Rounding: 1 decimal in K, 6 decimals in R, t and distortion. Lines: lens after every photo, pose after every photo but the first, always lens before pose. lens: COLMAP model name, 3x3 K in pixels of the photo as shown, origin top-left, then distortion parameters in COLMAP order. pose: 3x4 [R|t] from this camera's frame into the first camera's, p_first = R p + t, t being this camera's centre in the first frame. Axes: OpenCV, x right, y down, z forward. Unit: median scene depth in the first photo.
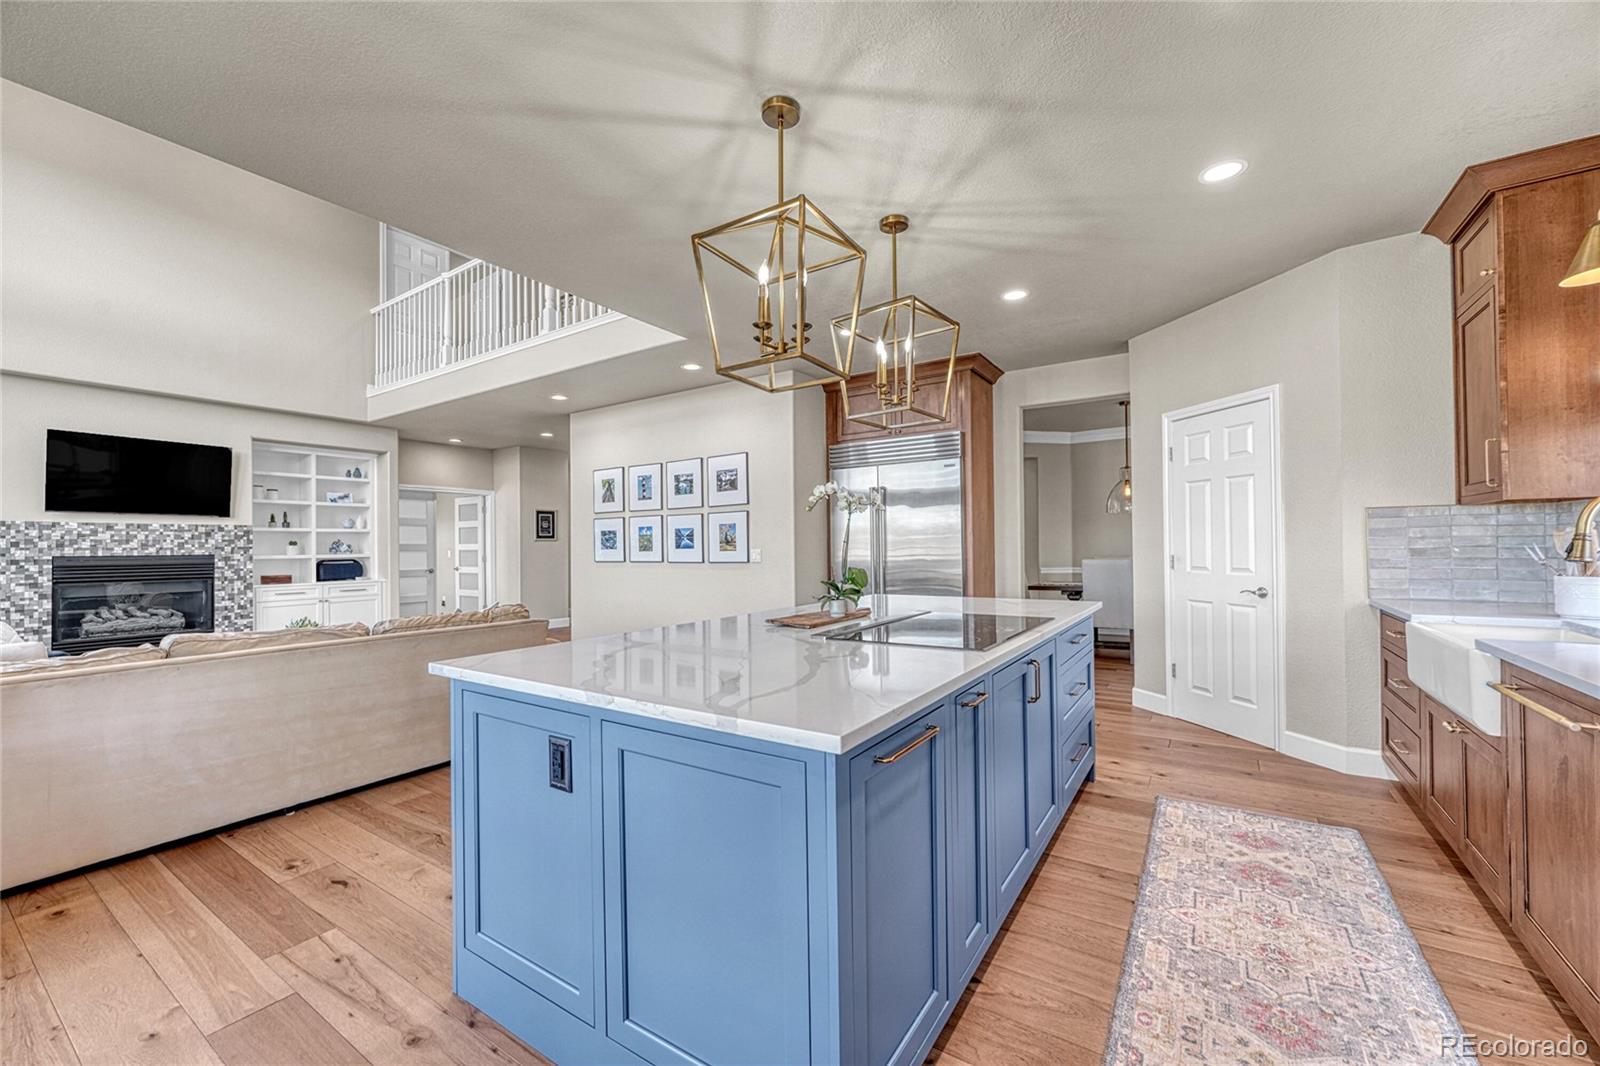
lens RADIAL K [[633.6, 0, 793.8], [0, 633.6, 539.6], [0, 0, 1]] dist [-0.002047, -0.000107]
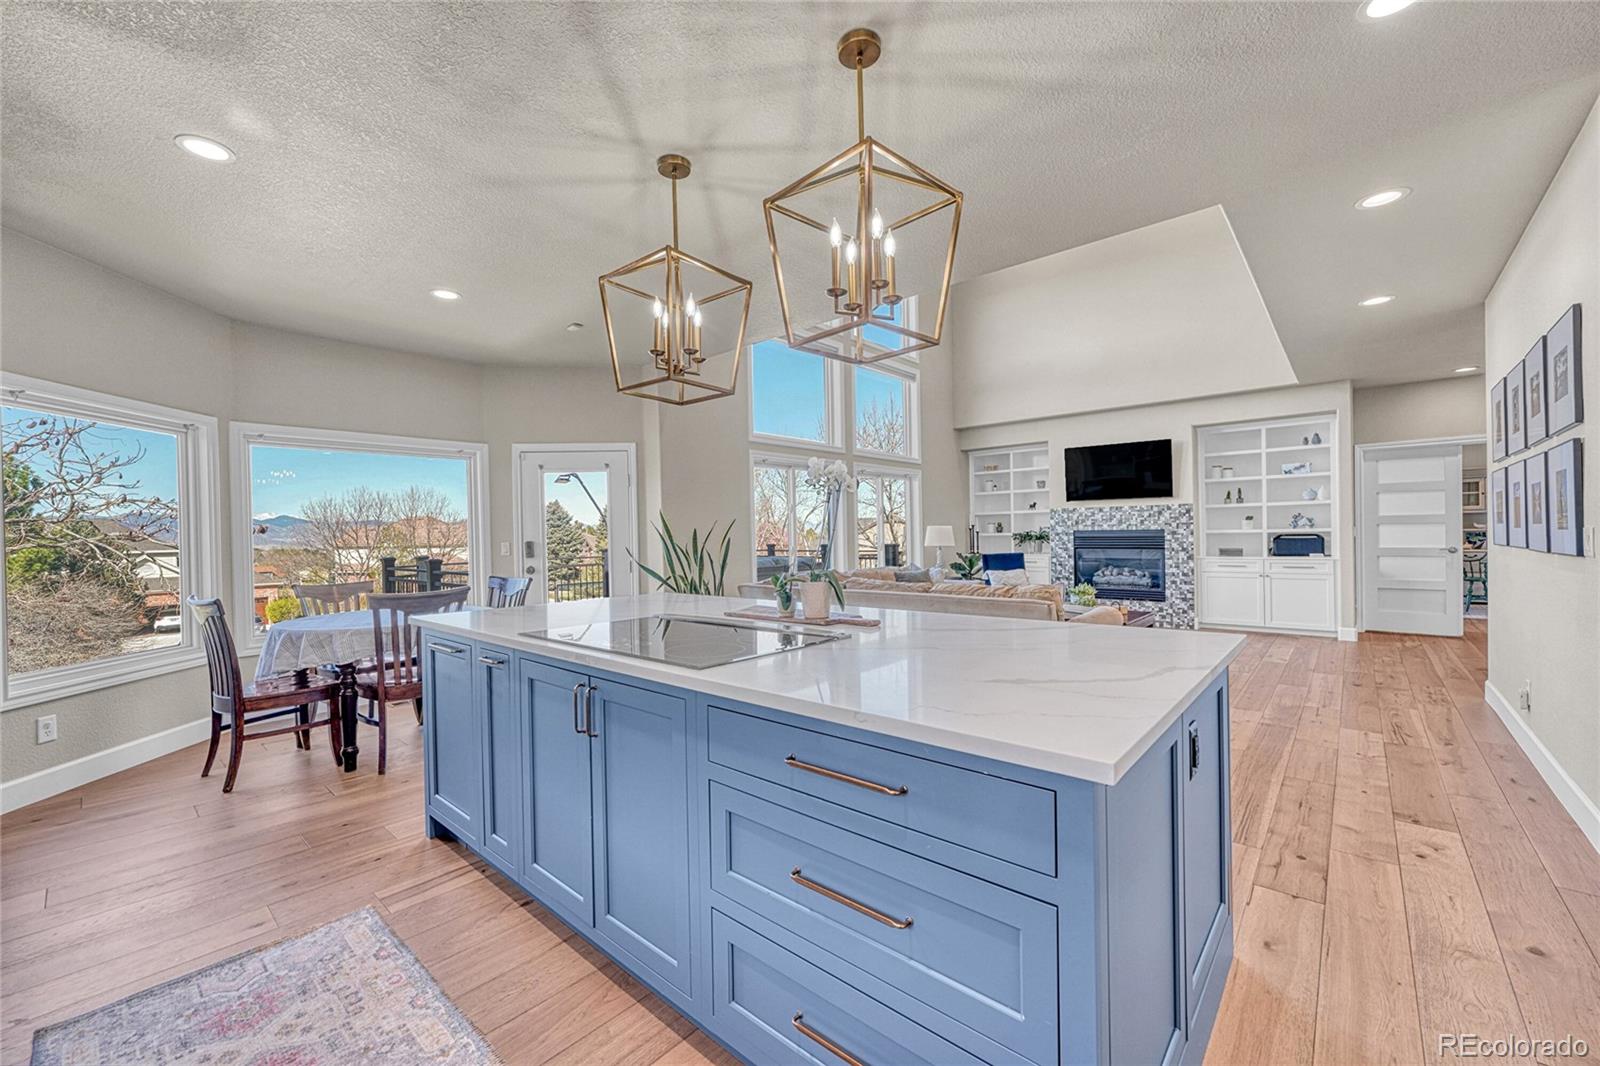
lens RADIAL K [[633.6, 0, 797.6], [0, 633.6, 539.0], [0, 0, 1]] dist [-0.002047, -0.000107]
pose [[-0.133393, 0.021701, -0.990826, 0.400274], [0.030309, 0.999382, 0.017808, -0.000688], [0.990600, -0.027655, -0.133968, 0.486159]]
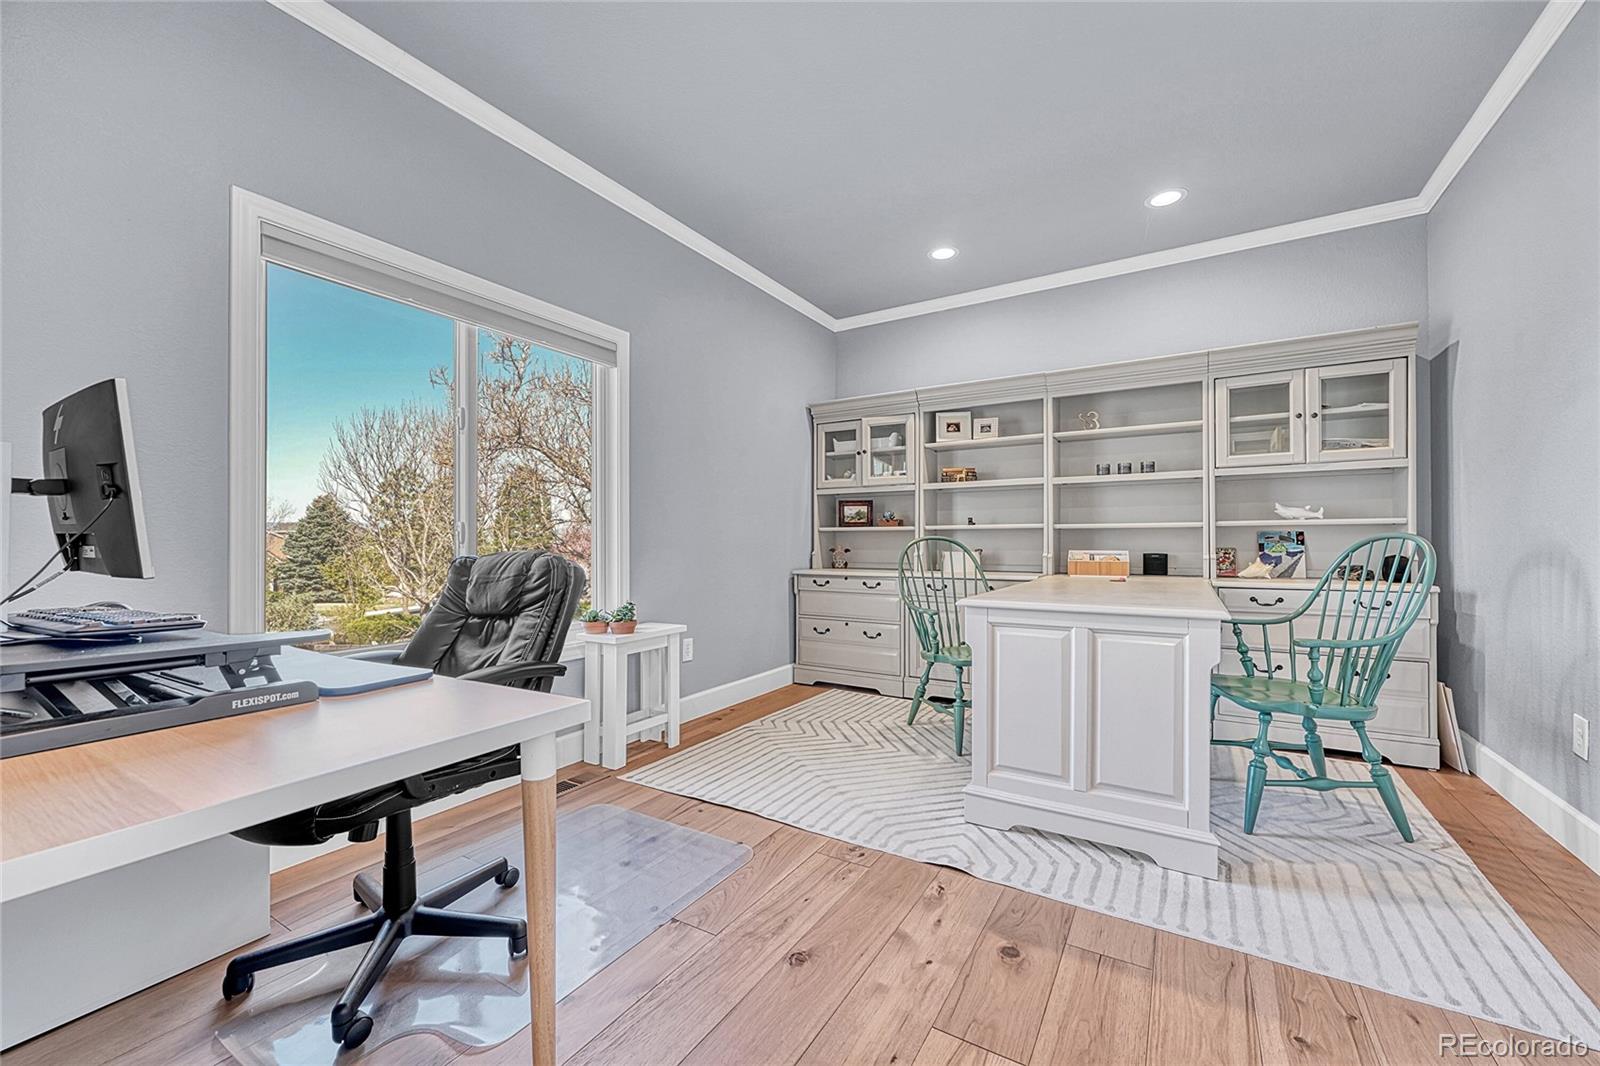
lens RADIAL K [[633.6, 0, 796.6], [0, 633.6, 538.9], [0, 0, 1]] dist [-0.002047, -0.000107]
pose [[0.031707, 0.008093, -0.999464, -0.848939], [0.012172, 0.999890, 0.008482, 0.059287], [0.999423, -0.012435, 0.031605, 1.512073]]
